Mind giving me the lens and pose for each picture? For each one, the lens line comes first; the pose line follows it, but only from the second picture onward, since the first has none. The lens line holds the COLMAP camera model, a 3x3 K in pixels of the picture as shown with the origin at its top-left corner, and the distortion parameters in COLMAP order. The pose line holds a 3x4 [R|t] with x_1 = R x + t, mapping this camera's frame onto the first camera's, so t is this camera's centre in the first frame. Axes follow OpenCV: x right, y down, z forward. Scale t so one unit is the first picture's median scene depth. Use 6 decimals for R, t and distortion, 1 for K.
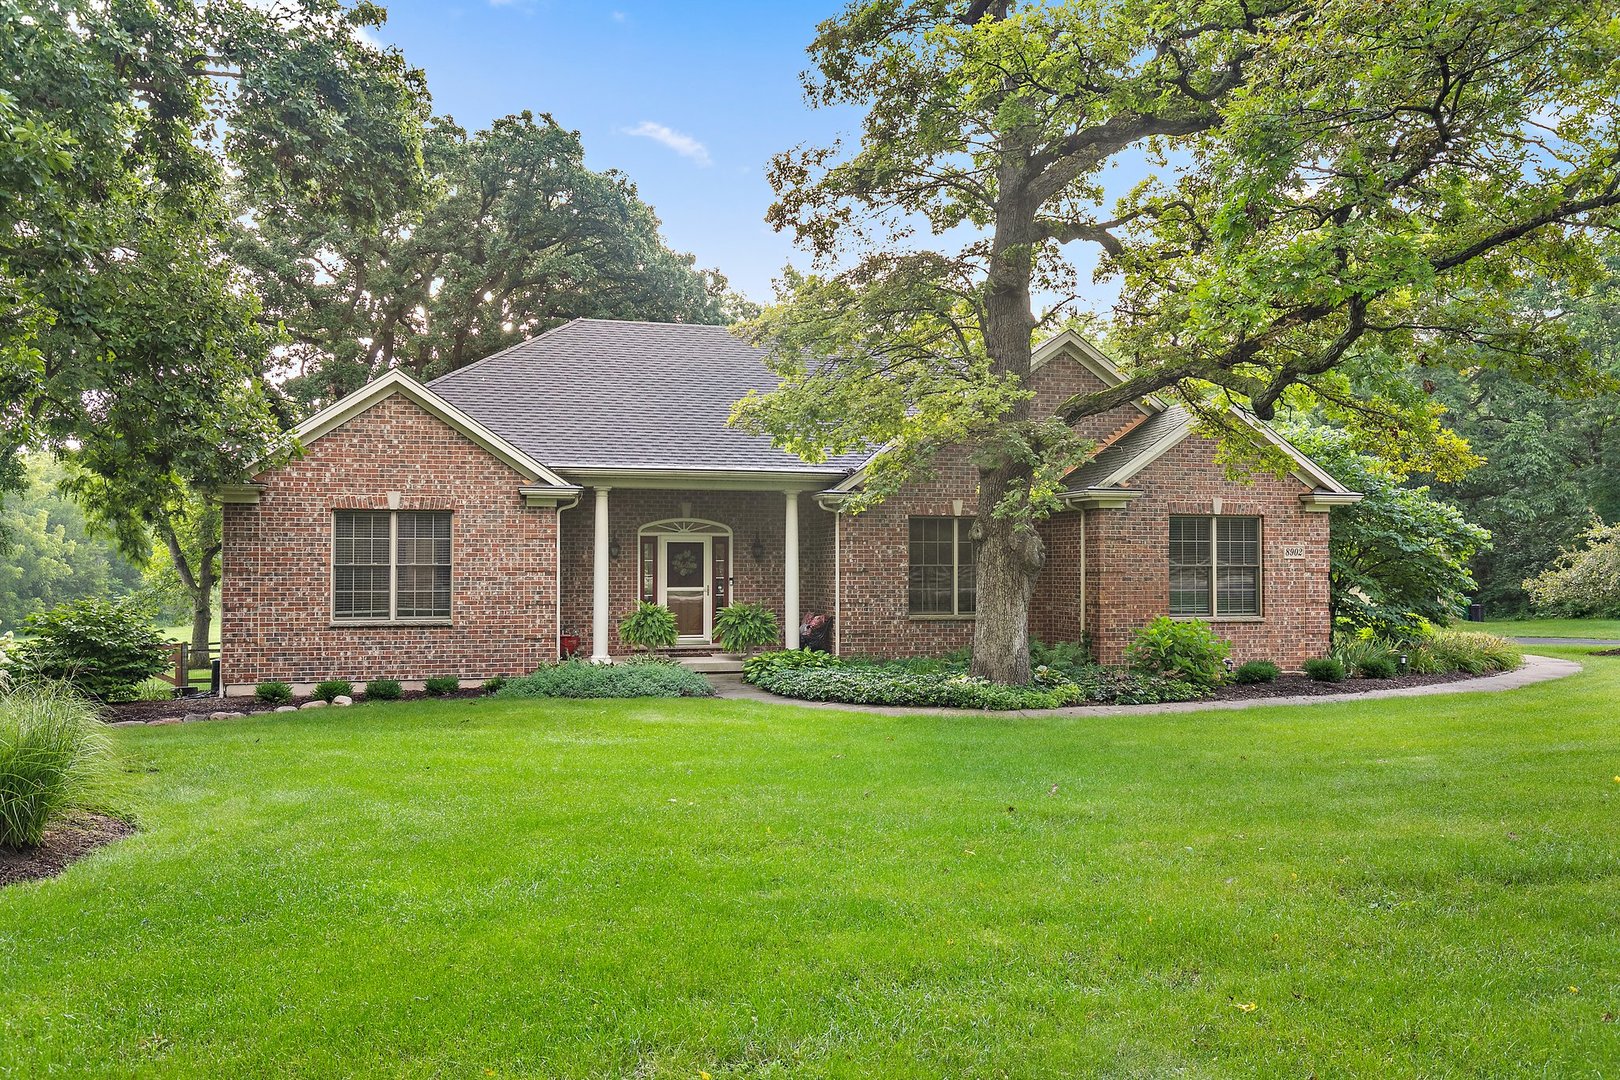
lens RADIAL K [[1134.6, 0, 813.8], [0, 1134.6, 472.7], [0, 0, 1]] dist [-0.014842, -0.001632]
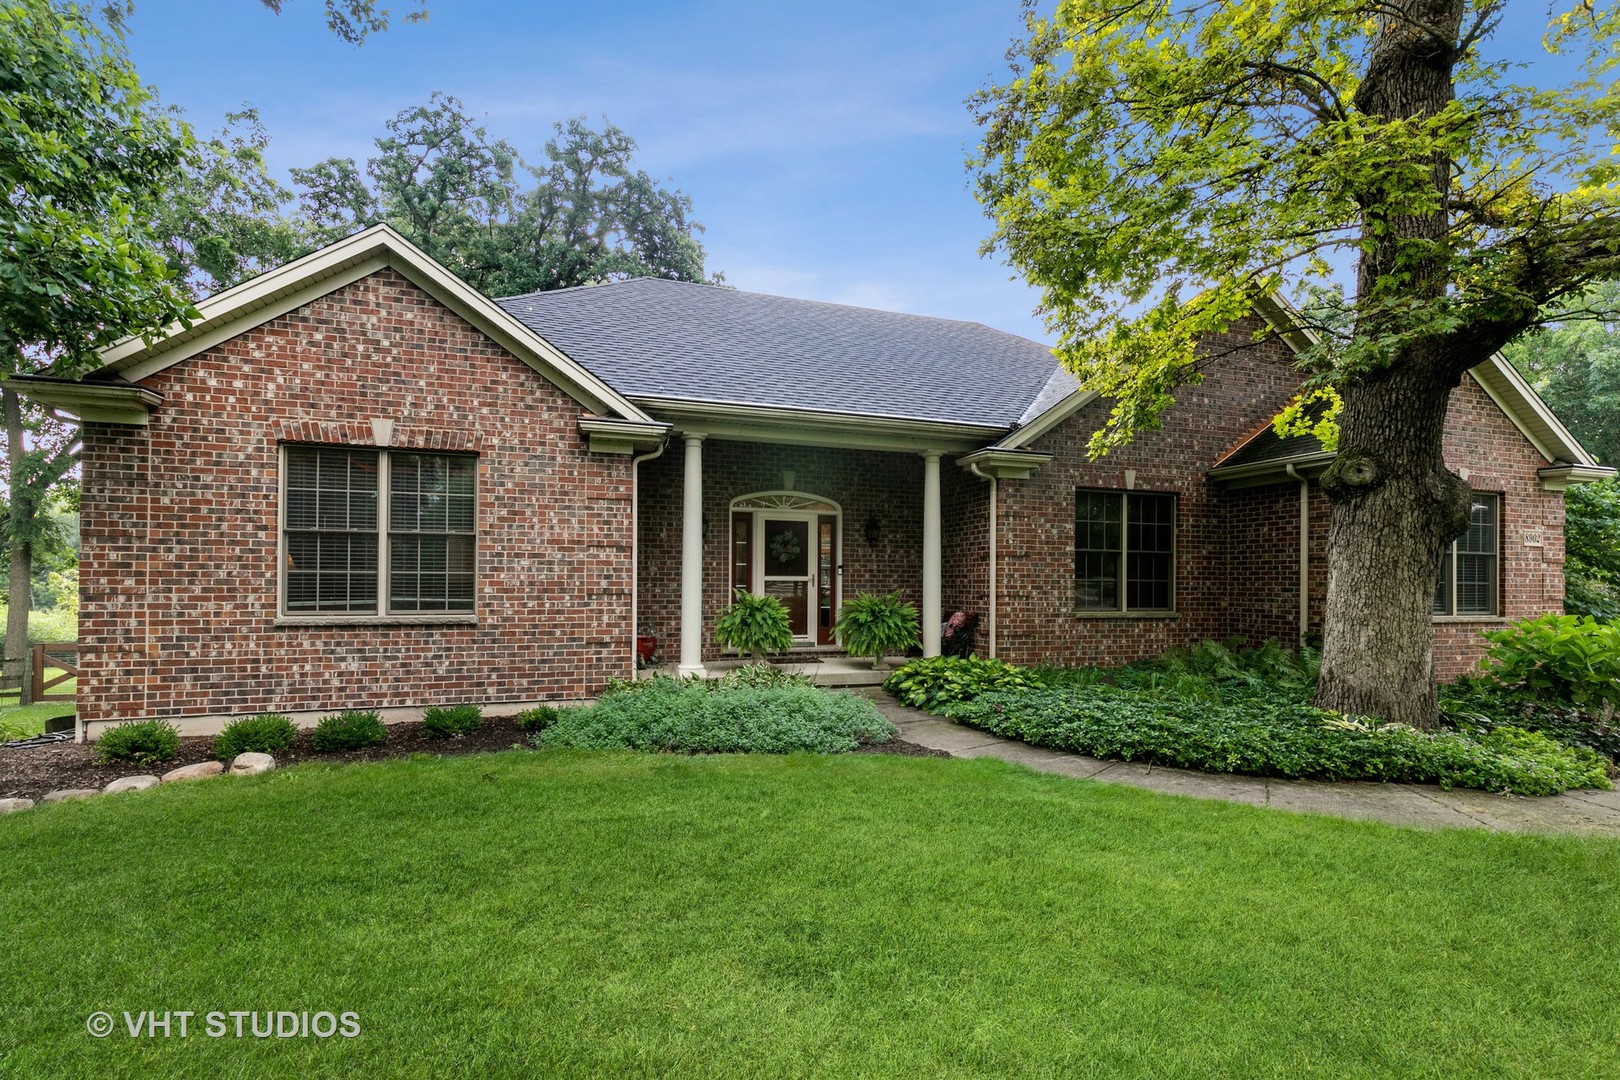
lens RADIAL K [[731.7, 0, 807.6], [0, 731.7, 543.9], [0, 0, 1]] dist [0.001775, -0.000518]
pose [[0.998335, 0.009812, 0.056833, -0.149013], [-0.011525, 0.999487, 0.029890, 0.072523], [-0.056511, -0.030495, 0.997936, 0.559175]]
